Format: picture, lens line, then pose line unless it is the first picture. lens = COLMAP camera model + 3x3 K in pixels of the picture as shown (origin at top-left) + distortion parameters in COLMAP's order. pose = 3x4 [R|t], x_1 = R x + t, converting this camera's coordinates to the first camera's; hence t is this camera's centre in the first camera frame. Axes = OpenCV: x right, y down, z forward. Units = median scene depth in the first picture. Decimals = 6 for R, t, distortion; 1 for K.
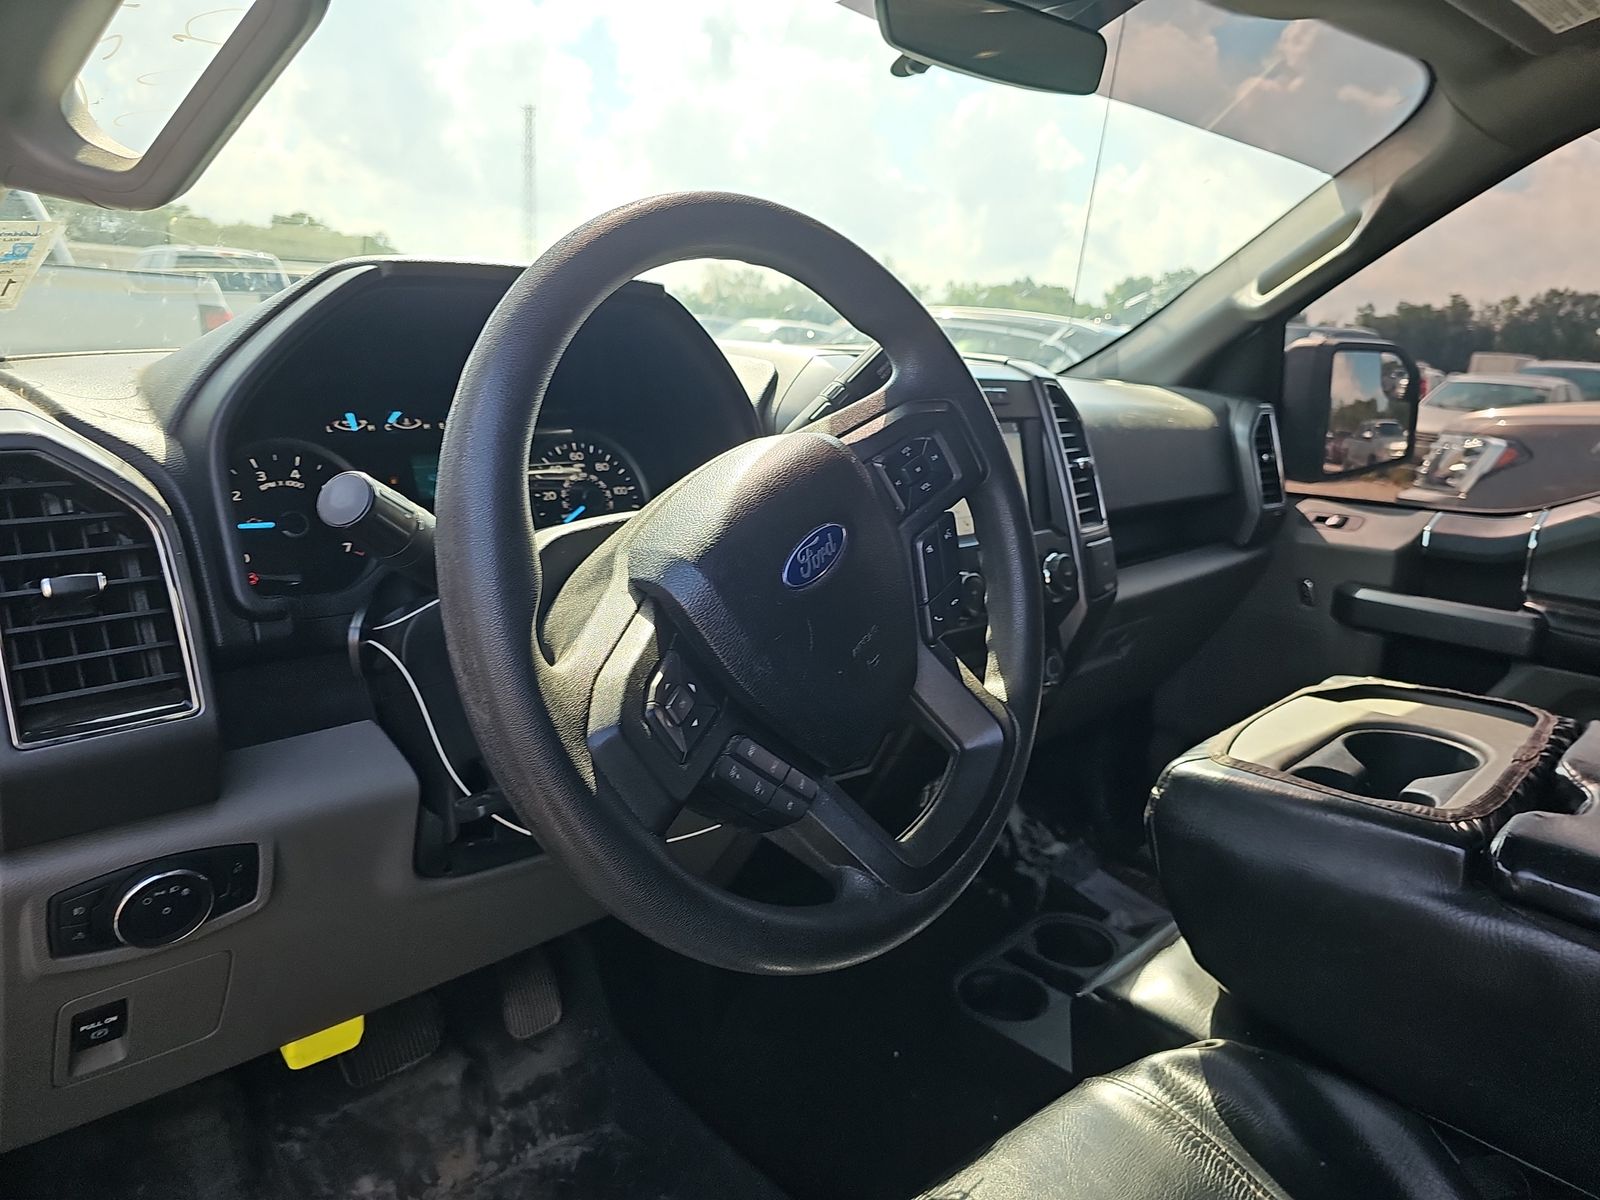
lens RADIAL K [[1073.1, 0, 810.2], [0, 1073.1, 598.4], [0, 0, 1]] dist [-0.004476, -0.001951]
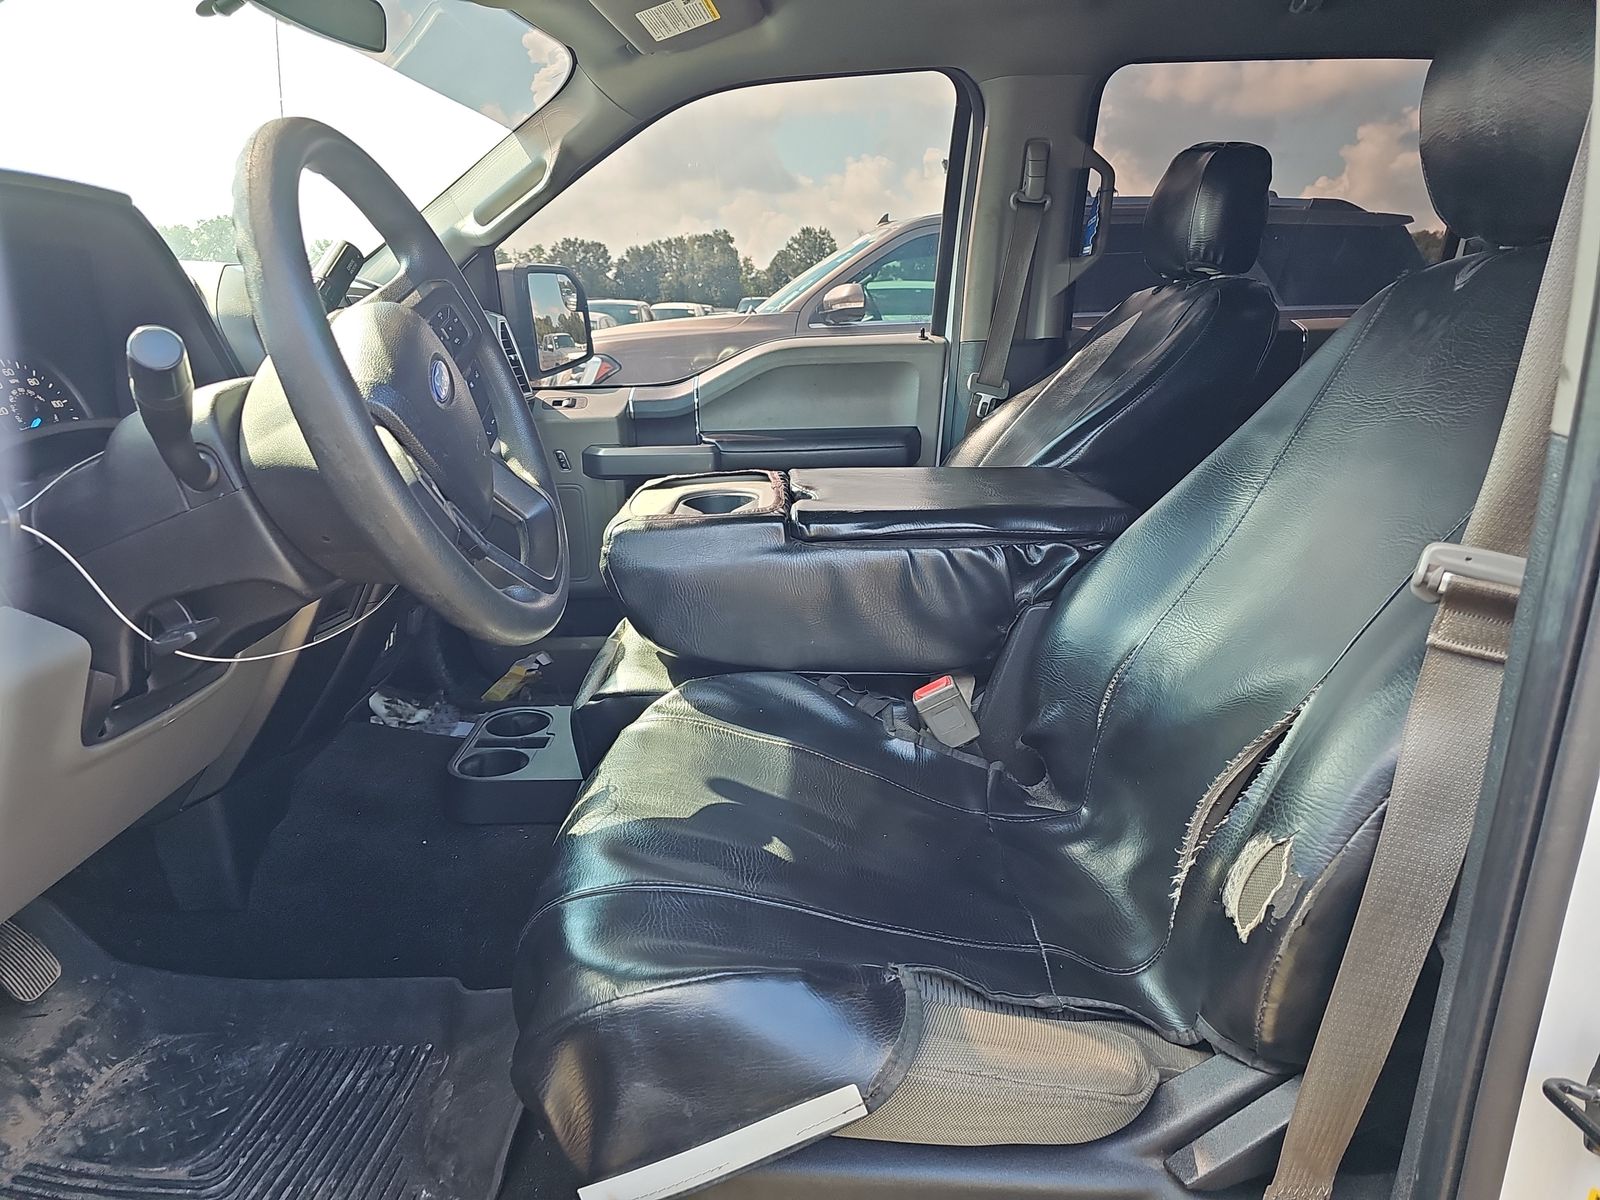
lens RADIAL K [[1060.9, 0, 787.5], [0, 1060.9, 600.8], [0, 0, 1]] dist [0.058041, -0.052961]
pose [[0.707900, -0.232230, 0.667044, -0.370288], [0.203236, 0.971434, 0.122519, 0.087332], [-0.676442, 0.048836, 0.734875, -0.195153]]
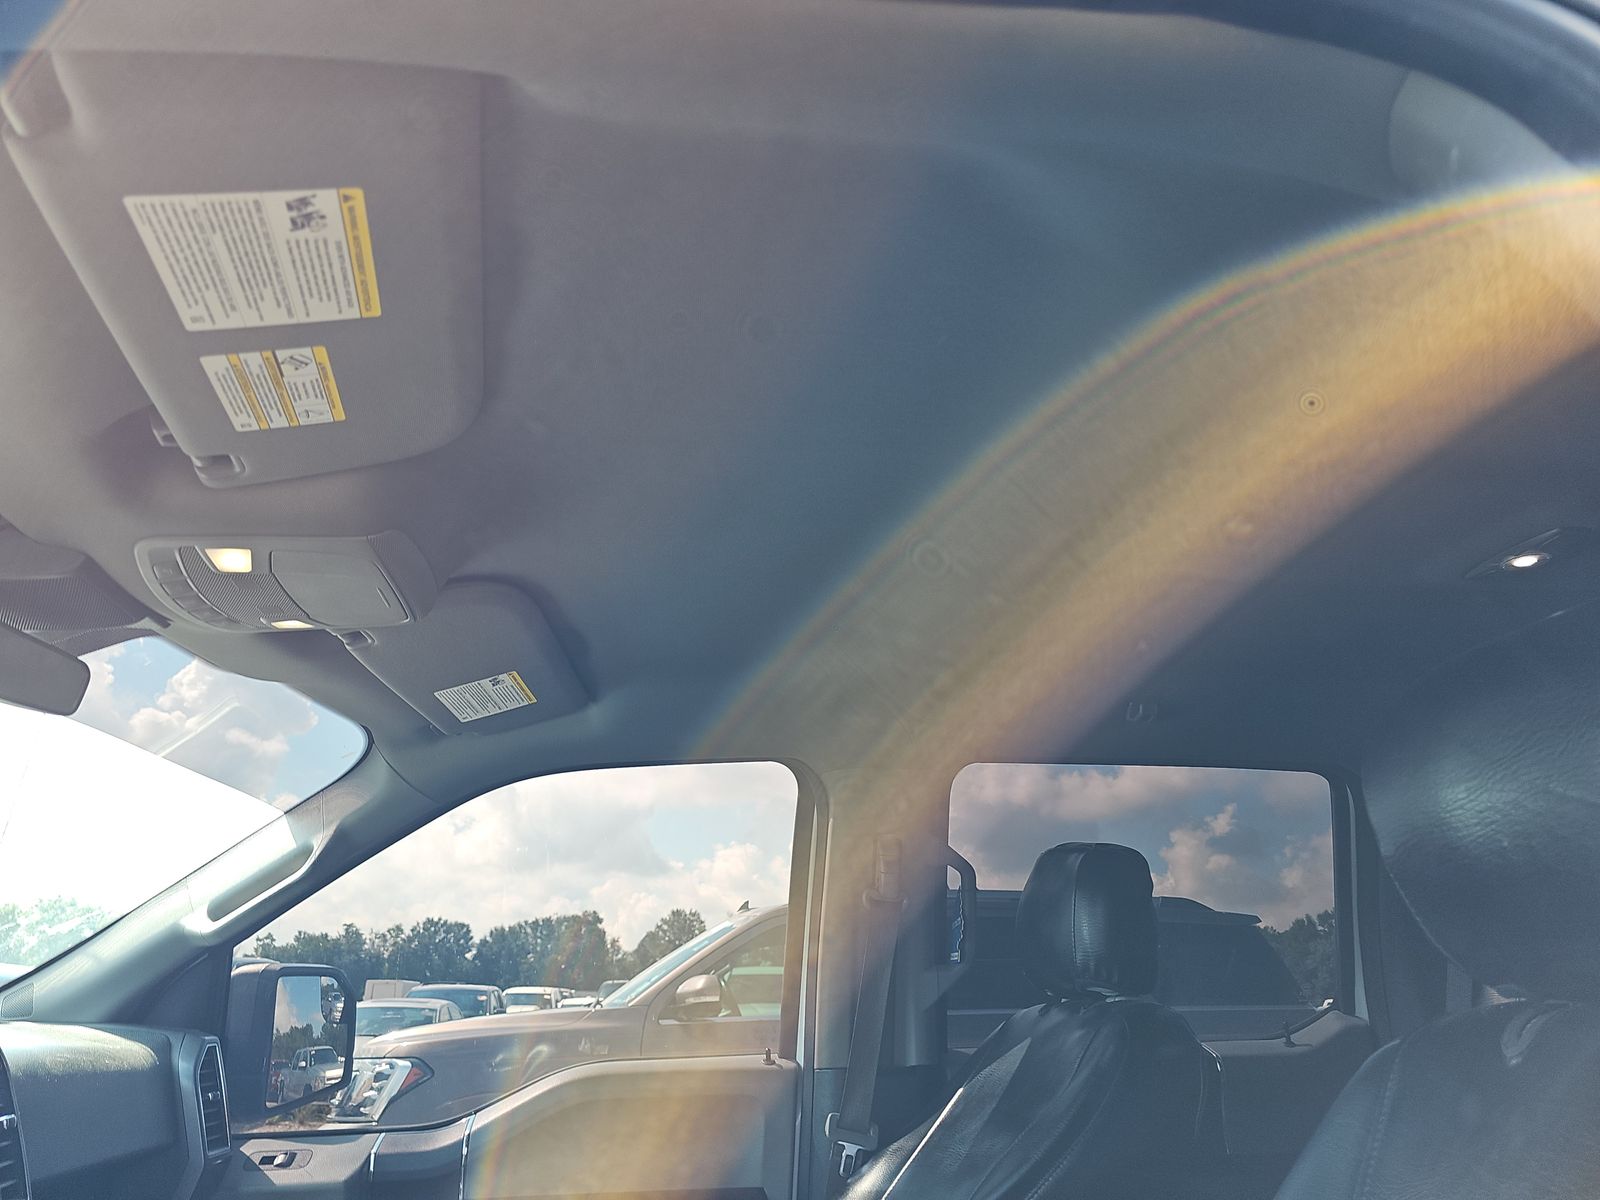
lens RADIAL K [[1060.9, 0, 787.5], [0, 1060.9, 600.8], [0, 0, 1]] dist [0.058041, -0.052961]
pose [[0.622099, 0.227709, 0.749094, -0.091933], [0.211750, 0.872182, -0.440978, 0.017879], [-0.753760, 0.432952, 0.494366, -0.040590]]
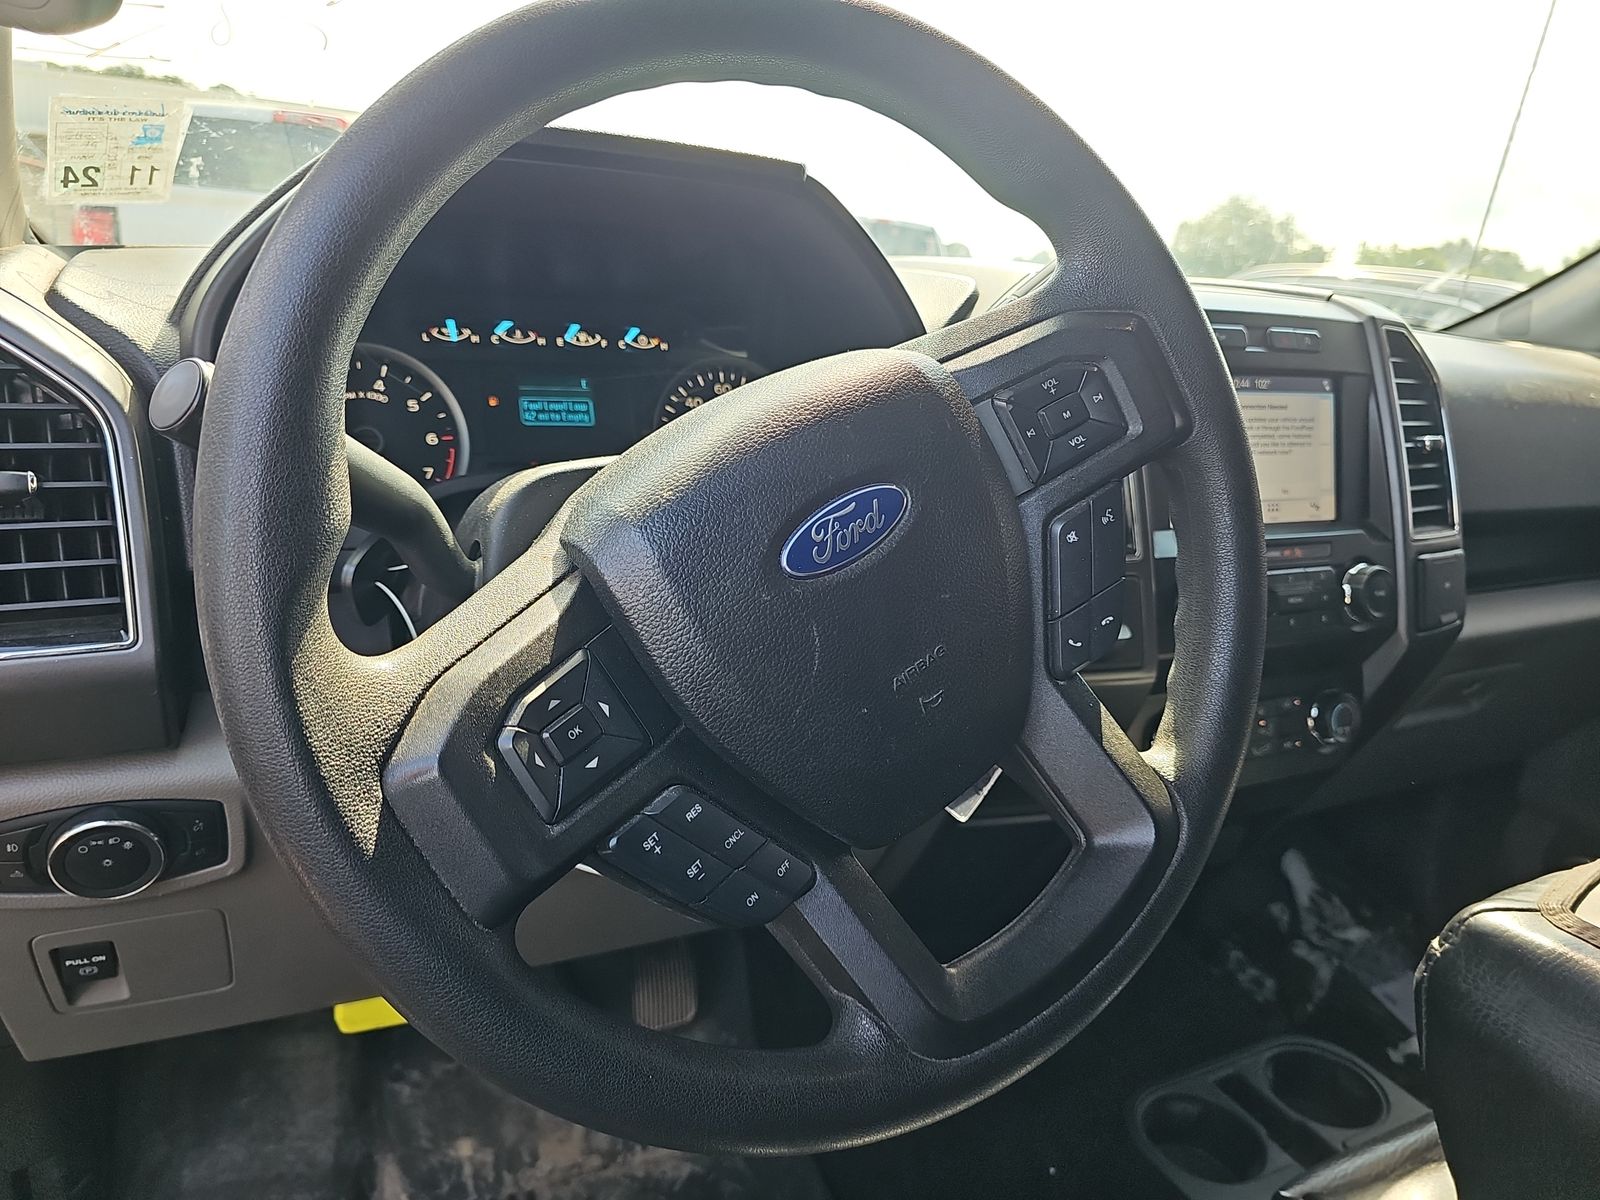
lens RADIAL K [[1099.8, 0, 754.0], [0, 1099.8, 608.6], [0, 0, 1]] dist [0.019629, -0.037540]
pose [[0.939185, 0.117314, -0.322752, 0.081762], [-0.103926, 0.992865, 0.058468, -0.012146], [0.327308, -0.021370, 0.944676, 0.155786]]
